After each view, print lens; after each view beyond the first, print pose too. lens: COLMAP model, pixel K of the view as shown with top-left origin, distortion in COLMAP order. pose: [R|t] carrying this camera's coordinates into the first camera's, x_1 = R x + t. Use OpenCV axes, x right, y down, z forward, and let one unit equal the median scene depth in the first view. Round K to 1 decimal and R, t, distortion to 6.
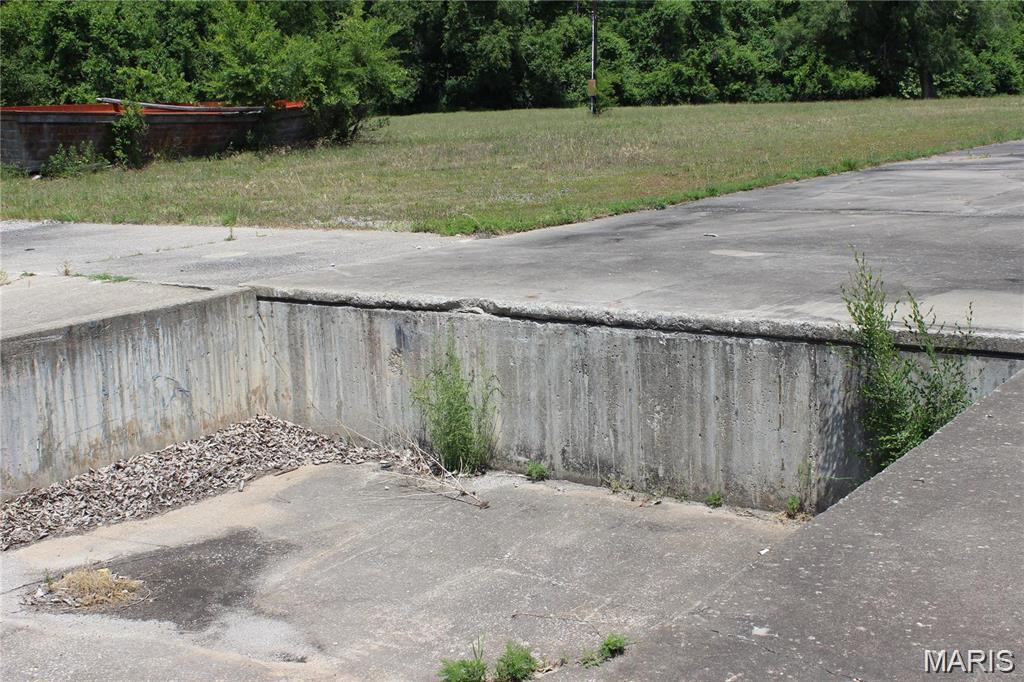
lens RADIAL K [[1366.8, 0, 508.0], [0, 1366.8, 357.3], [0, 0, 1]] dist [-0.057618, 0.093885]
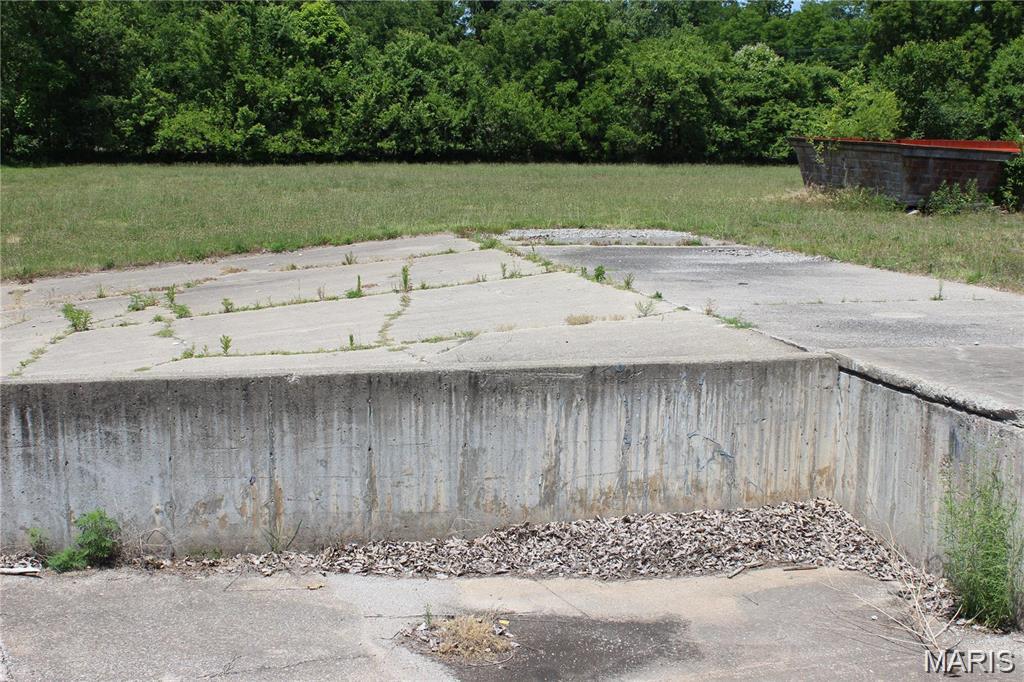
lens RADIAL K [[1366.8, 0, 508.0], [0, 1366.8, 357.3], [0, 0, 1]] dist [-0.057618, 0.093885]
pose [[0.747828, 0.148909, -0.646977, 0.235653], [-0.163605, 0.985802, 0.037786, -0.050848], [0.643418, 0.077591, 0.761573, 0.198689]]
